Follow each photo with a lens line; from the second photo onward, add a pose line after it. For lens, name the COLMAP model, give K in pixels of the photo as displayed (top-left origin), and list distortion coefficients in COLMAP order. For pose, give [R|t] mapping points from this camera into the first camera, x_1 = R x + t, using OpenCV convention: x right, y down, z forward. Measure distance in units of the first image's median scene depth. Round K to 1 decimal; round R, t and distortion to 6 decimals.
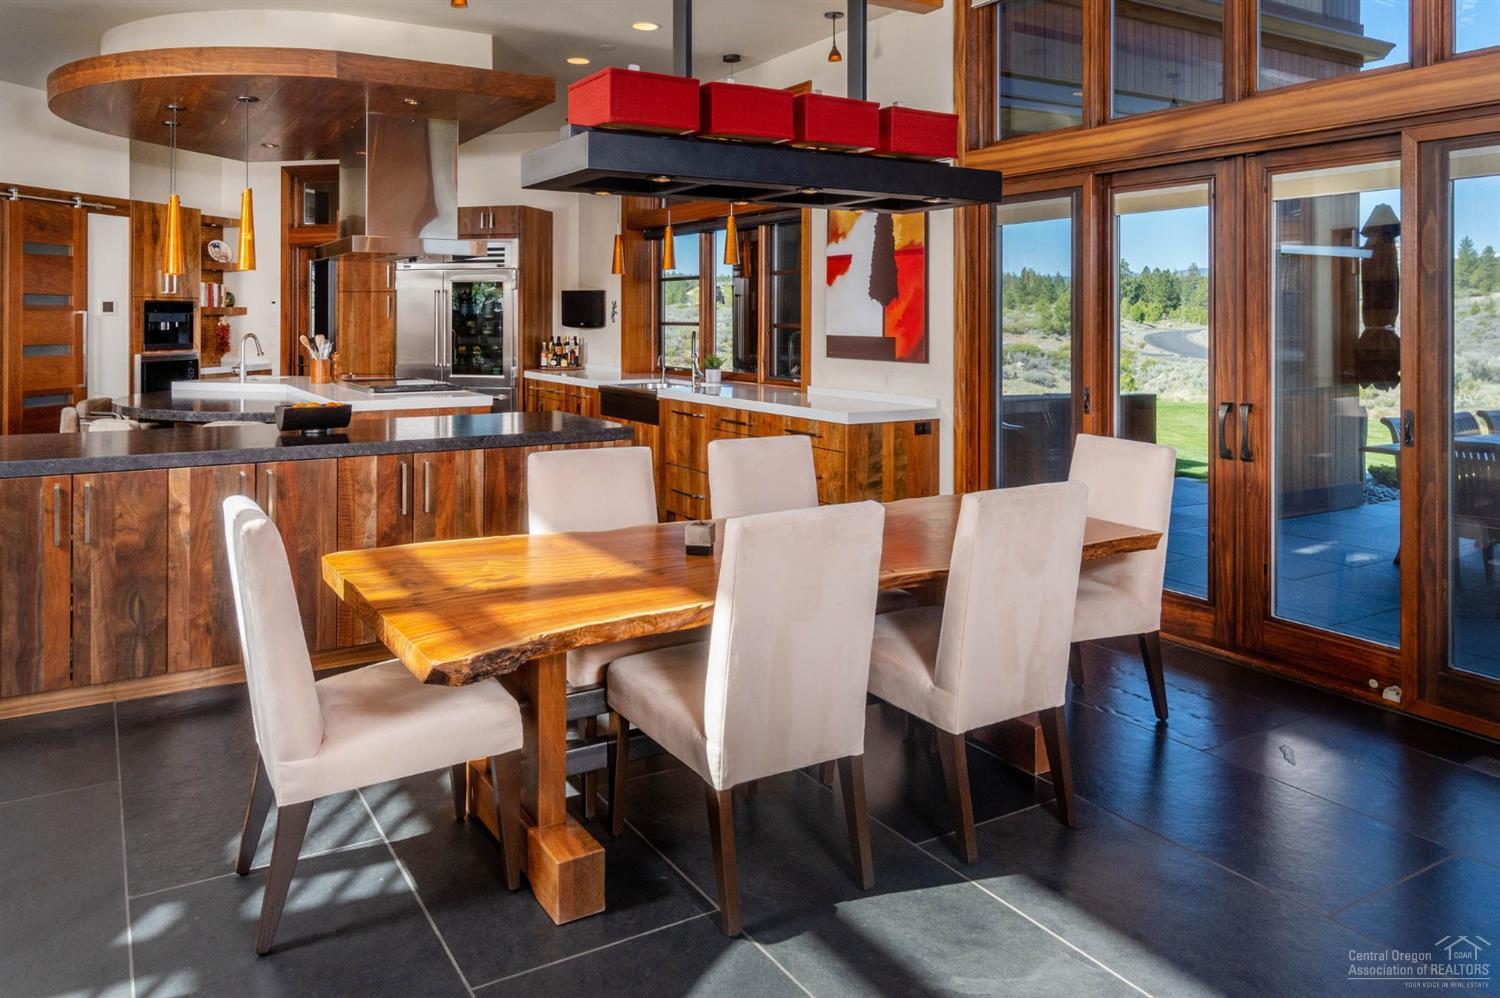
lens RADIAL K [[1057.8, 0, 750.0], [0, 1057.8, 499.0], [0, 0, 1]] dist [-0.005201, -0.001528]
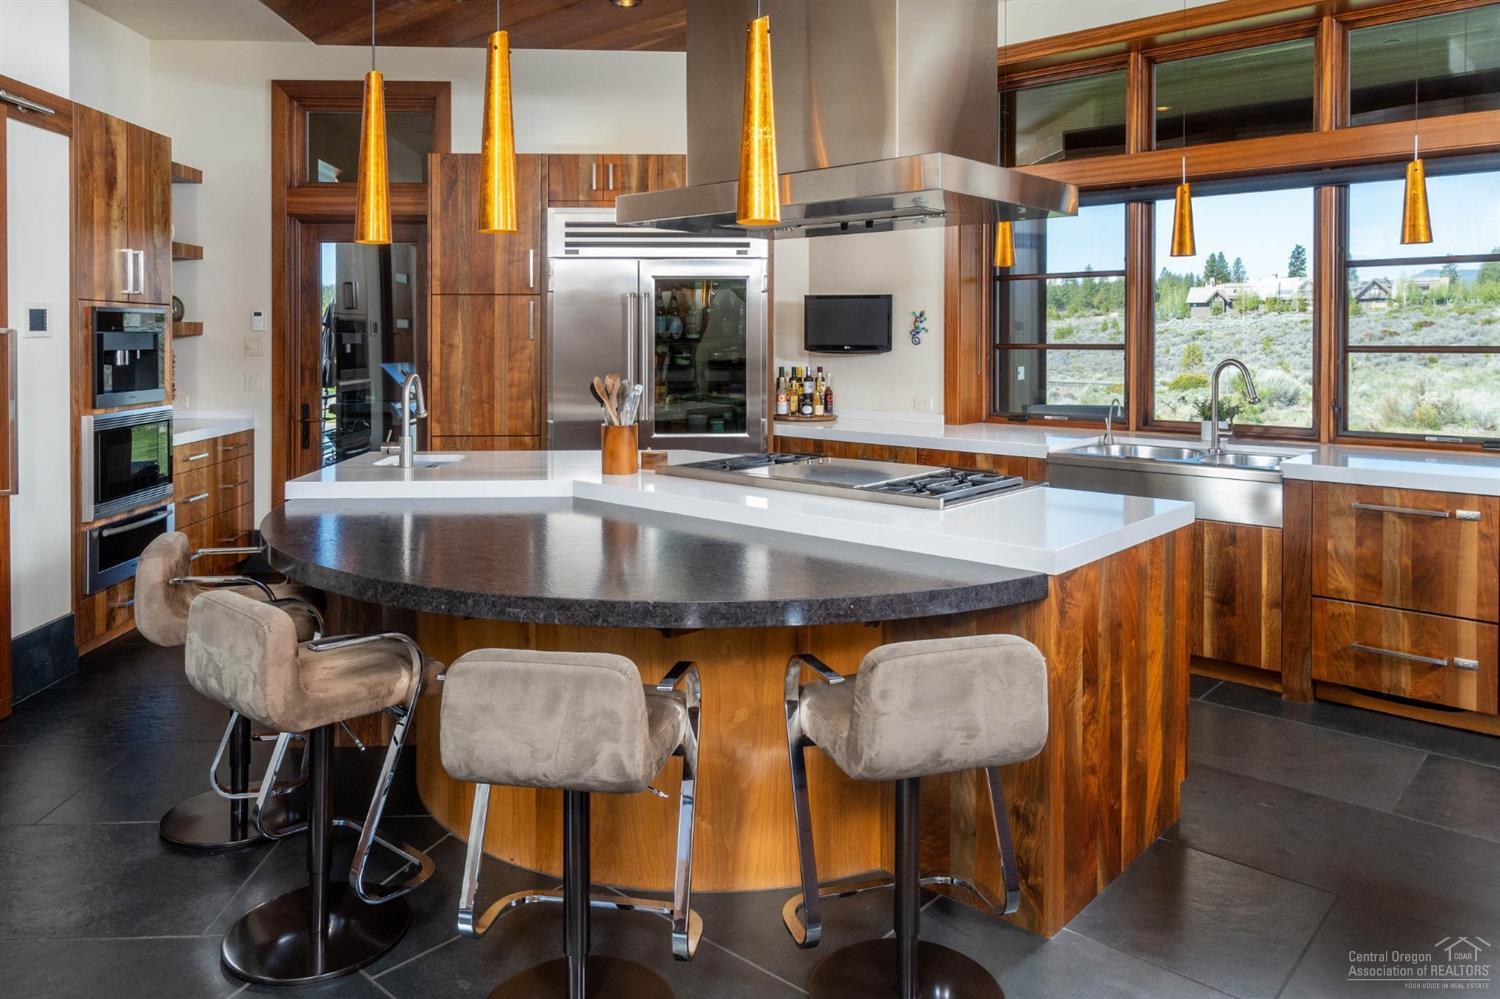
lens RADIAL K [[1057.8, 0, 750.0], [0, 1057.8, 499.5], [0, 0, 1]] dist [-0.005201, -0.001528]
pose [[0.952911, -0.051685, 0.298814, -0.406014], [0.057186, 0.998317, -0.009688, -0.070063], [-0.297810, 0.026320, 0.954262, 0.406557]]
